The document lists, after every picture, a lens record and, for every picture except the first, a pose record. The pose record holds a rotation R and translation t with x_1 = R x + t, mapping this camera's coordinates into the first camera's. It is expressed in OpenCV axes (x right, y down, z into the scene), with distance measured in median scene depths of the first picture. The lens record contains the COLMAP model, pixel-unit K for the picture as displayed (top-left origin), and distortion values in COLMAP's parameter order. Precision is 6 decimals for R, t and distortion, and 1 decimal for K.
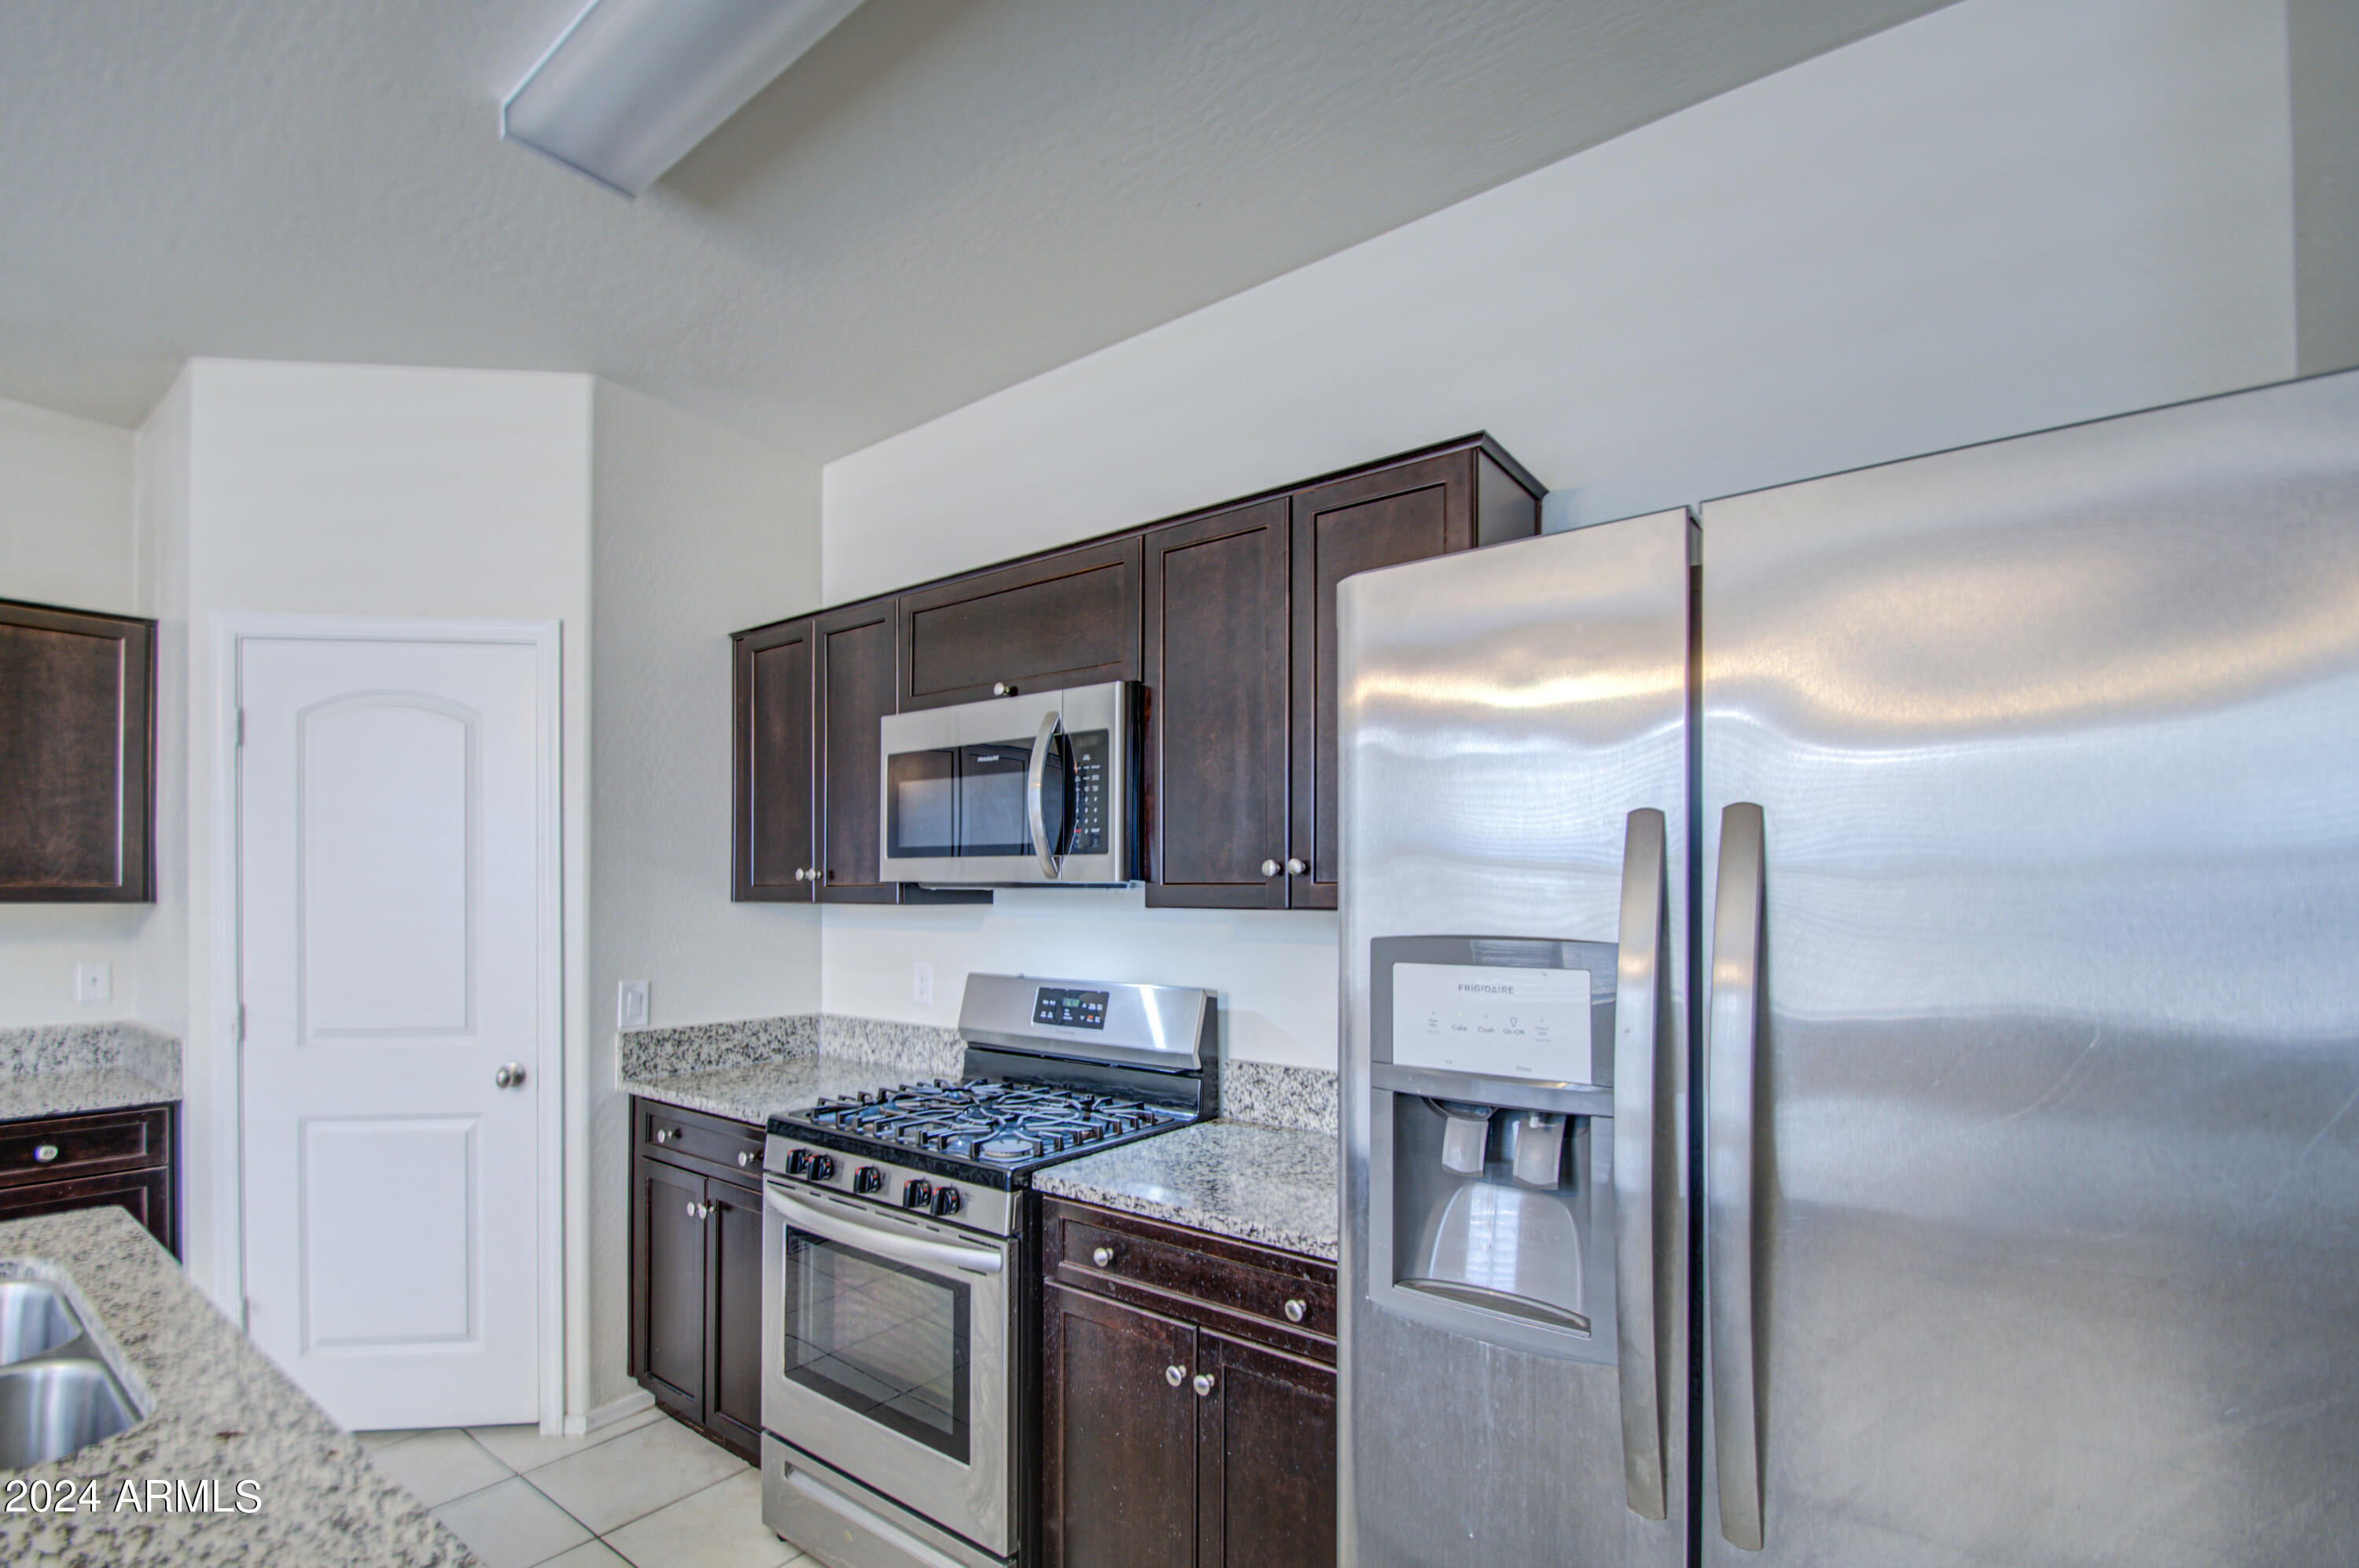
lens RADIAL K [[1054.9, 0, 1140.9], [0, 1054.9, 891.6], [0, 0, 1]] dist [-0.001658, -0.000821]
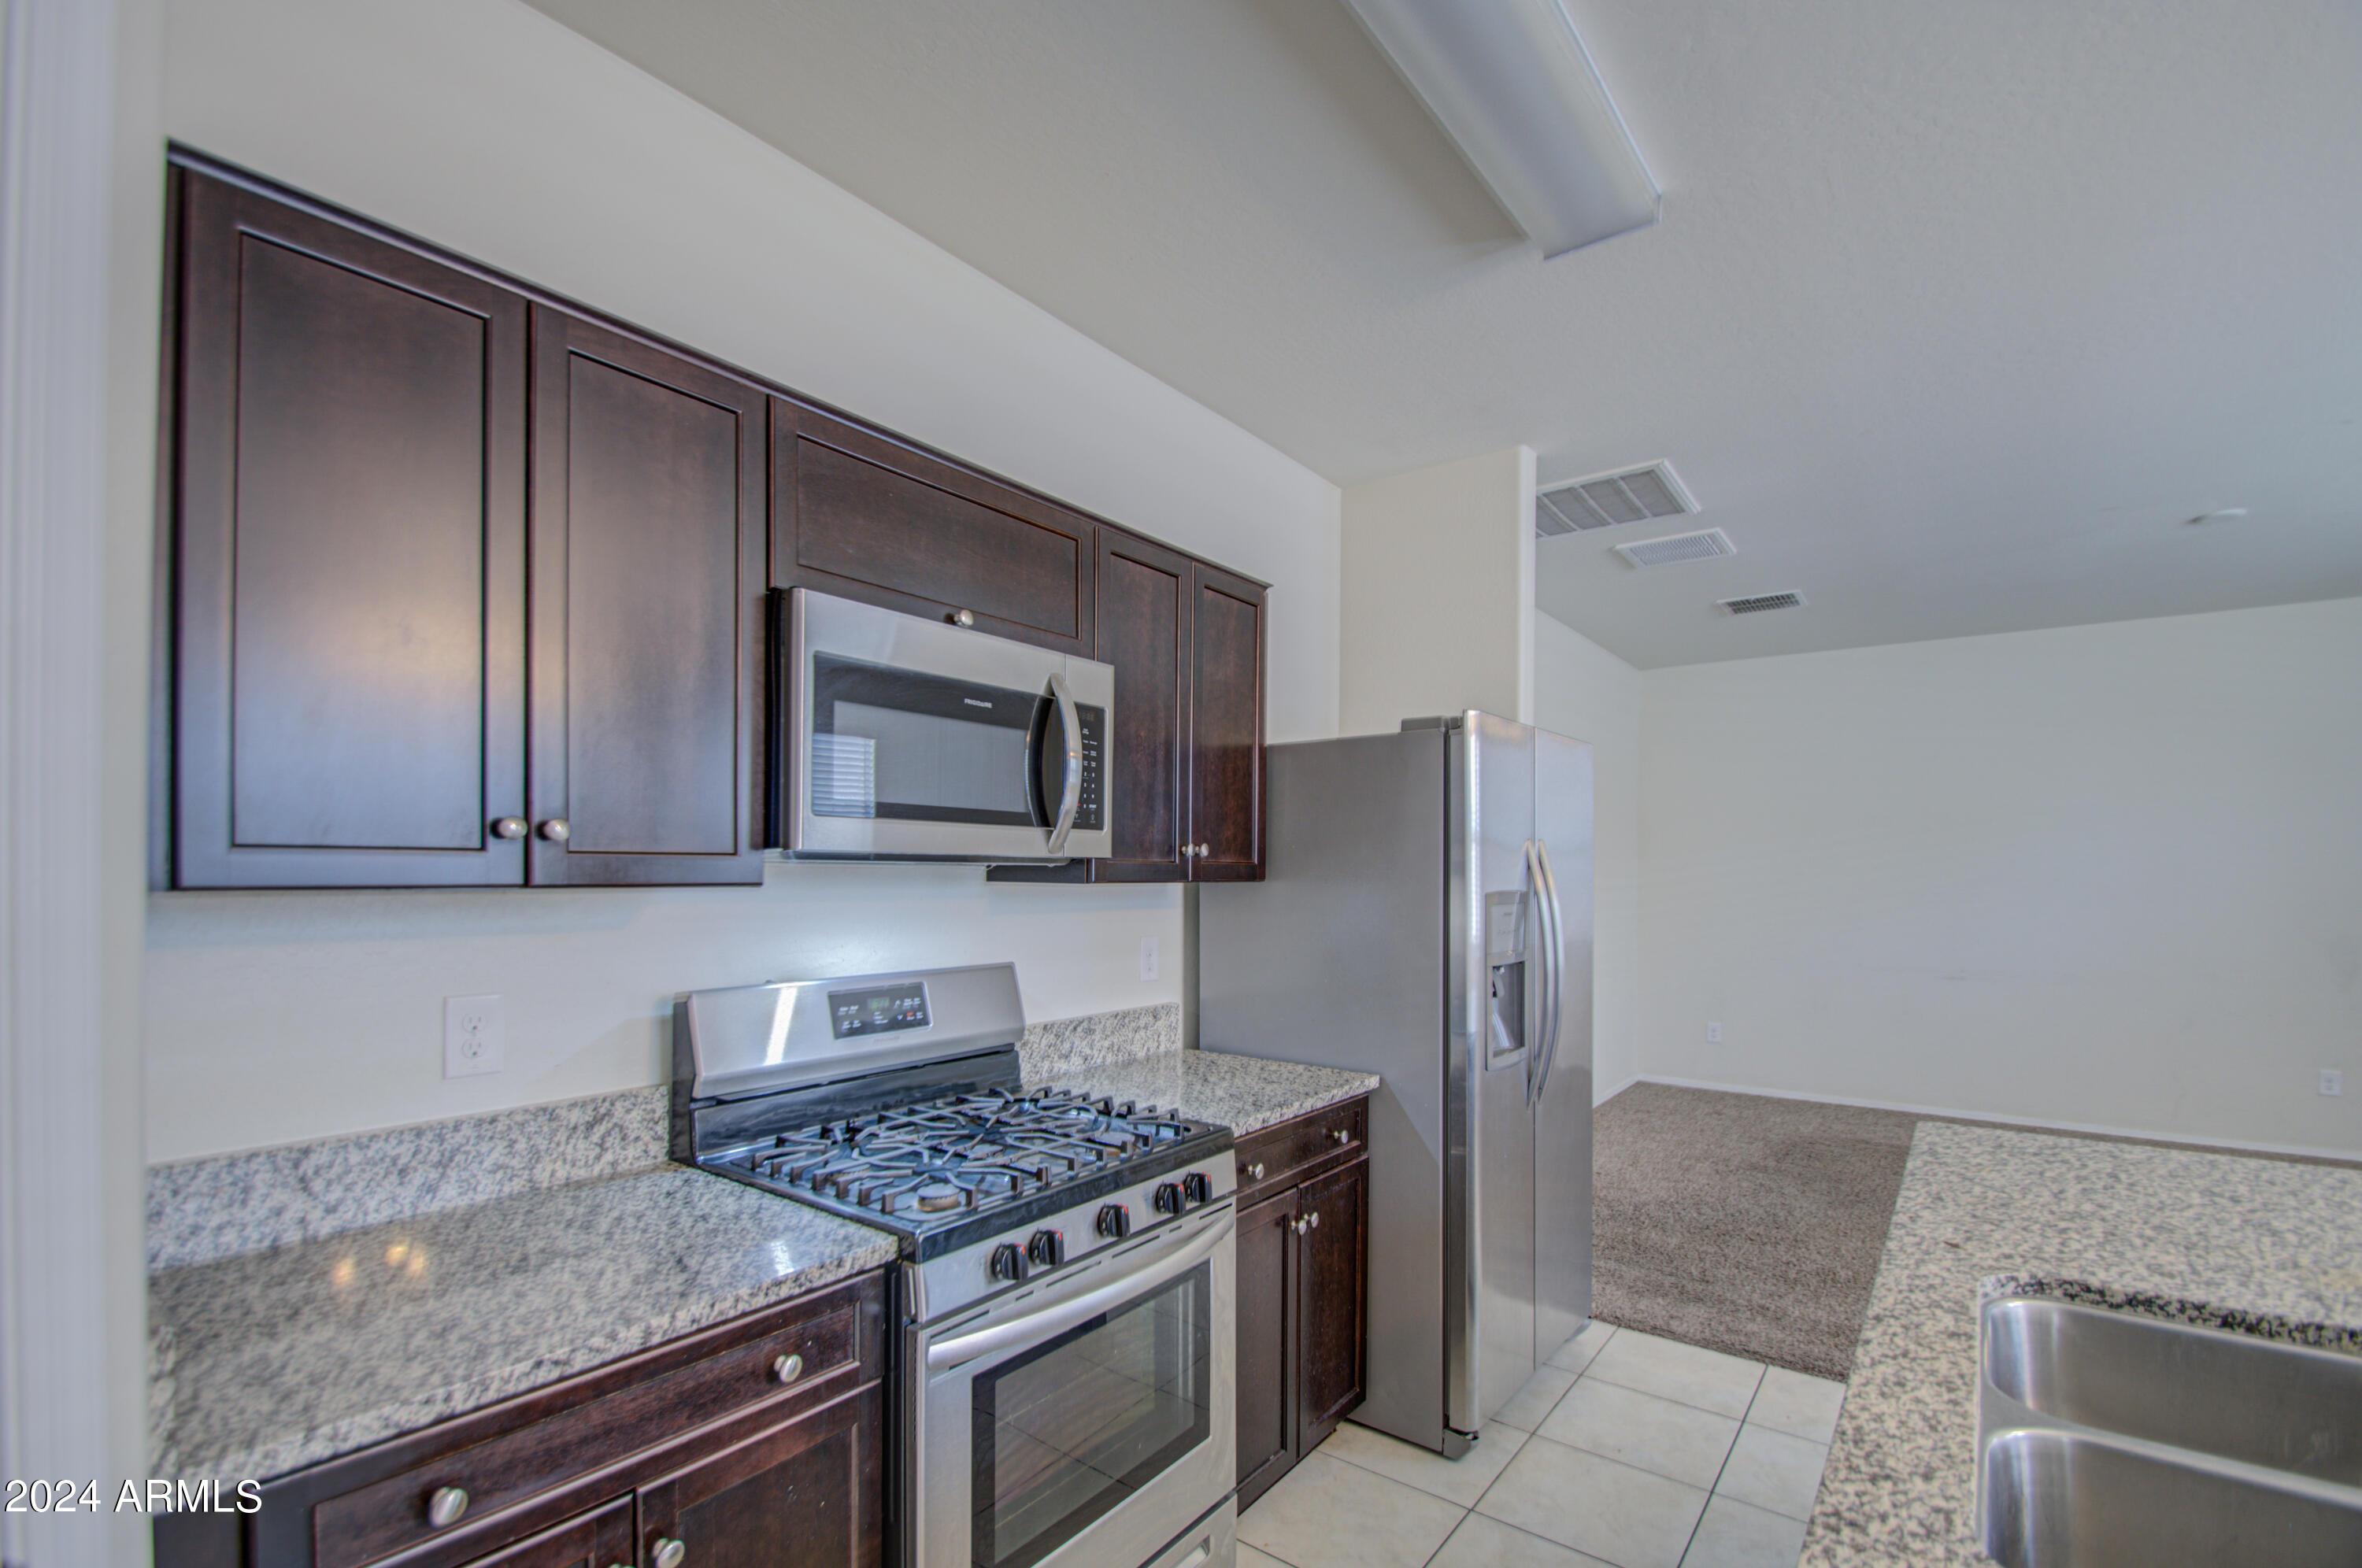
lens RADIAL K [[1043.9, 0, 1151.8], [0, 1043.9, 866.9], [0, 0, 1]] dist [-0.000690, -0.000015]
pose [[0.009080, 0.004231, 0.999950, -0.944757], [-0.006107, 0.999973, -0.004175, 0.002852], [-0.999940, -0.006068, 0.009106, 0.853611]]
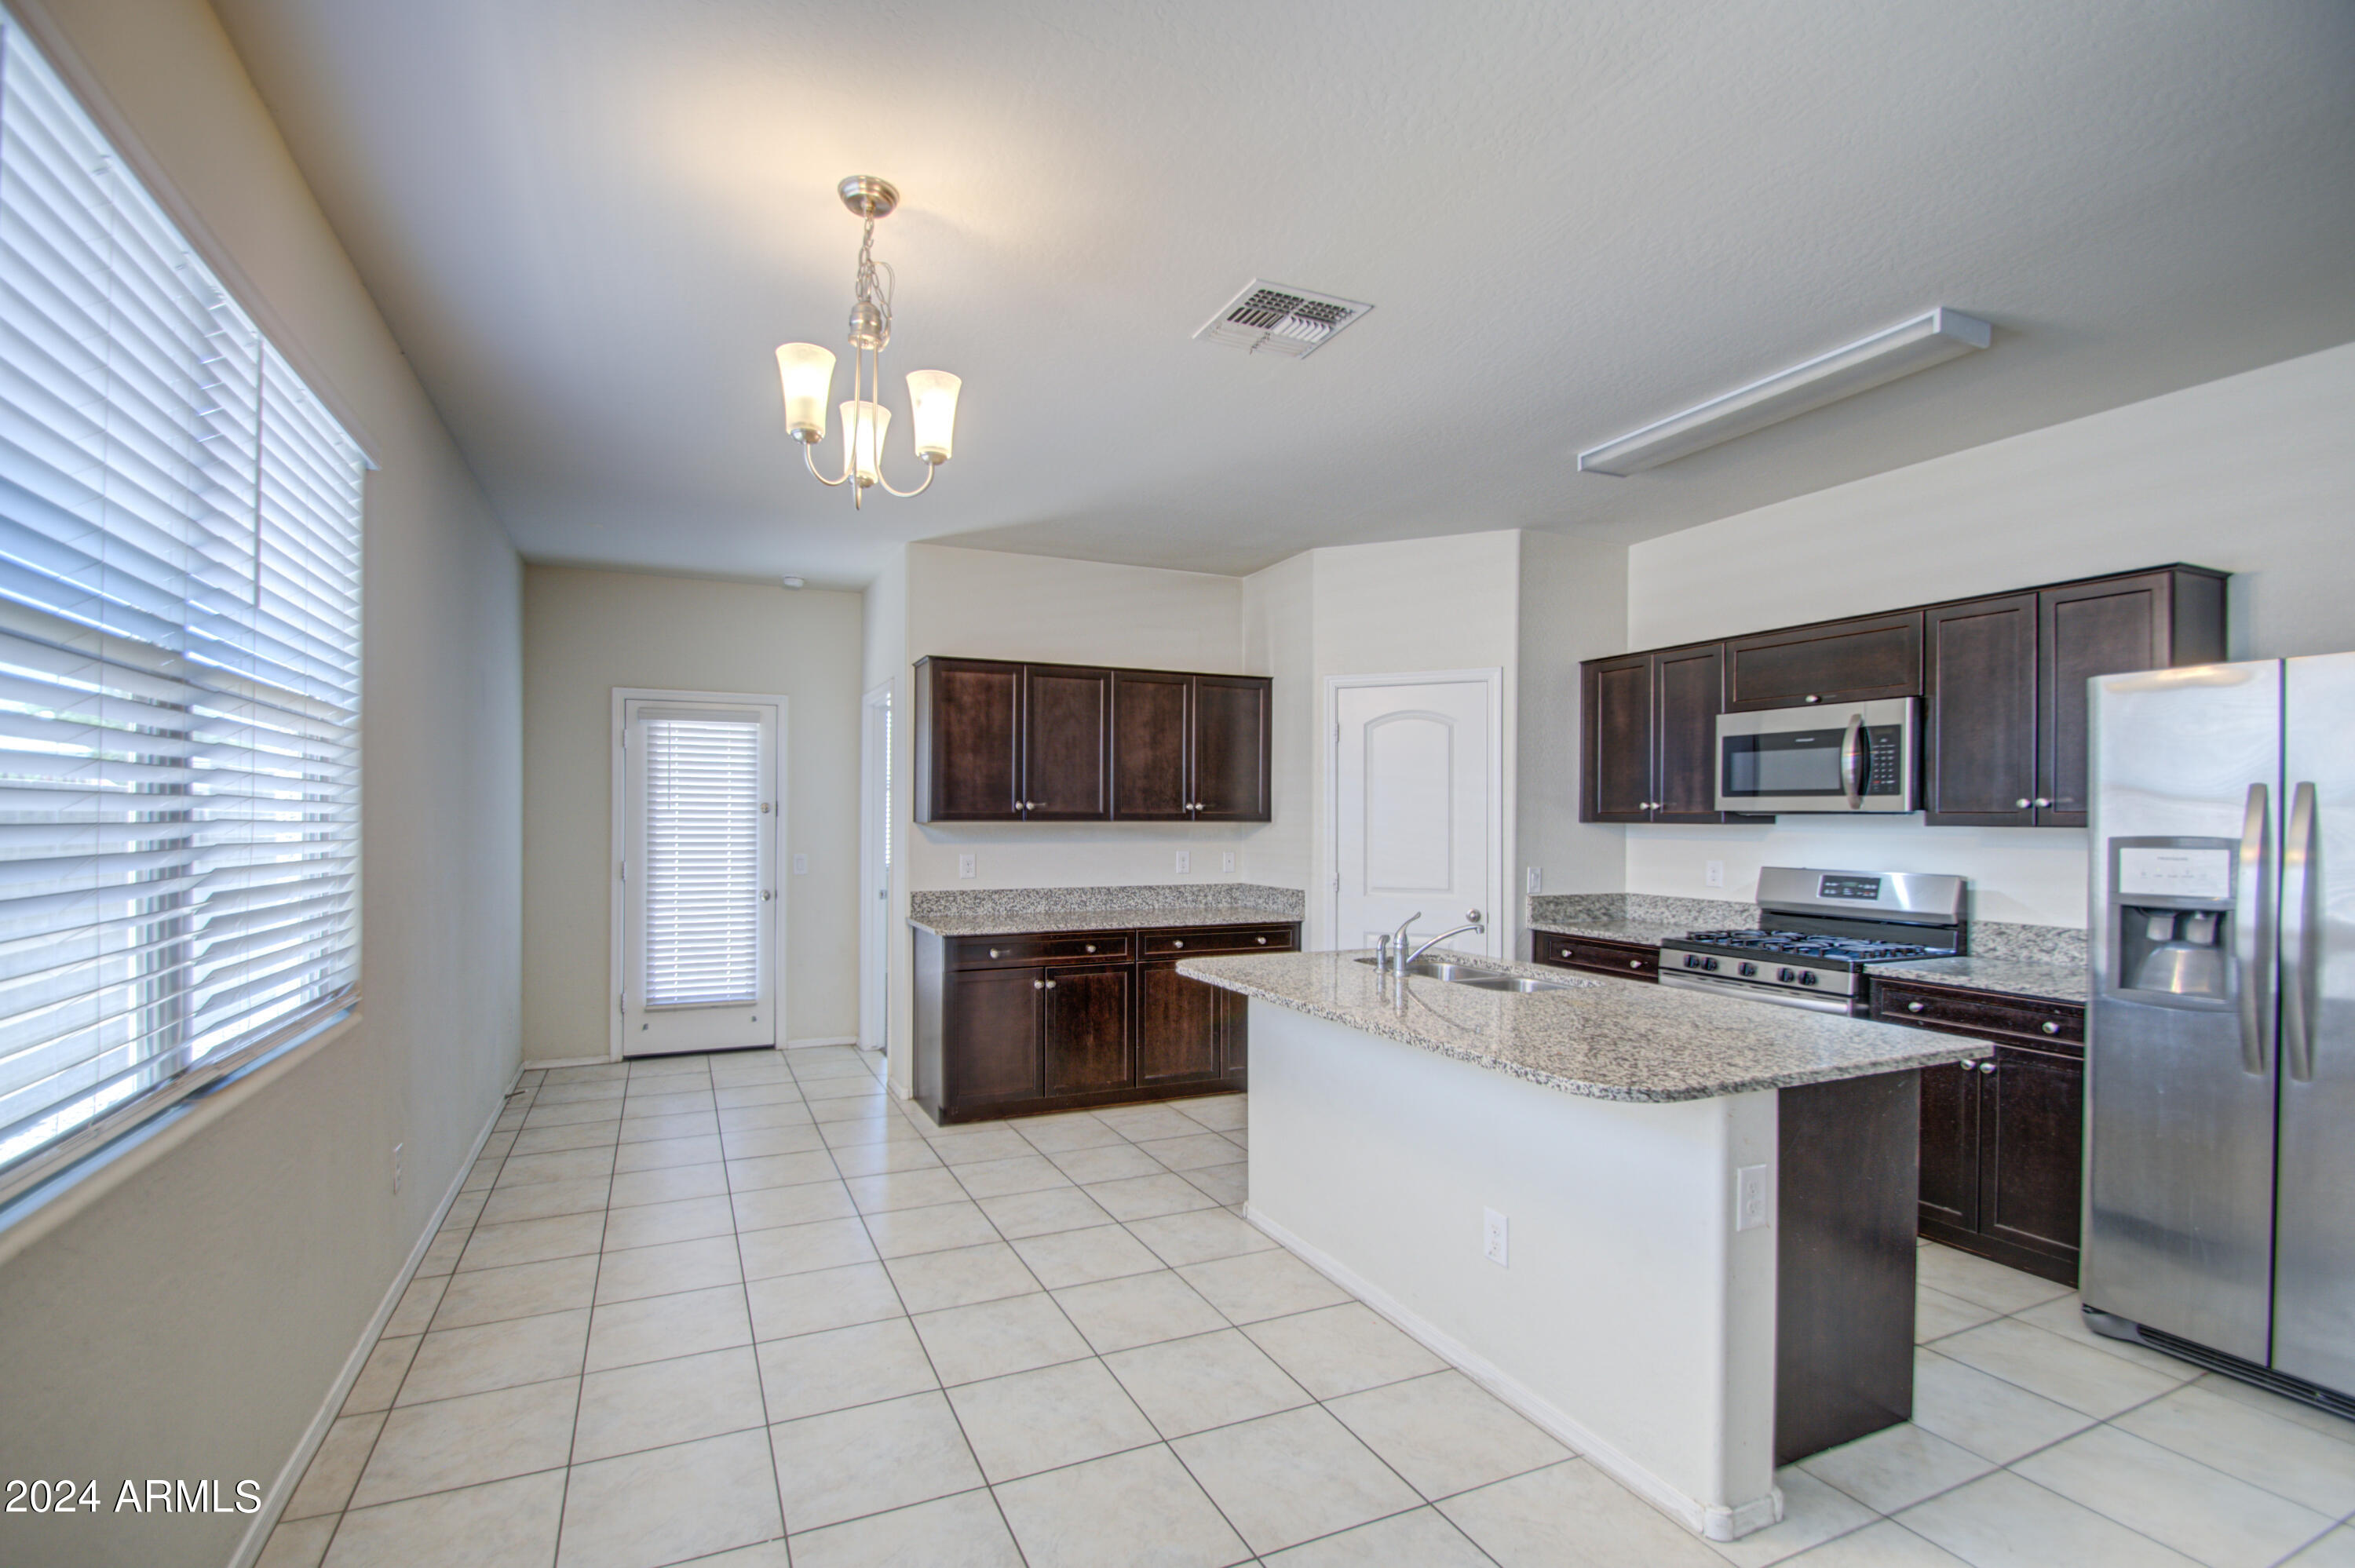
lens RADIAL K [[1055.3, 0, 1112.5], [0, 1055.3, 825.4], [0, 0, 1]] dist [0.000007, -0.009226]
pose [[0.875453, 0.004334, -0.483284, -0.303184], [0.001438, 0.999932, 0.011572, -0.006997], [0.483301, -0.010825, 0.875387, -1.069361]]
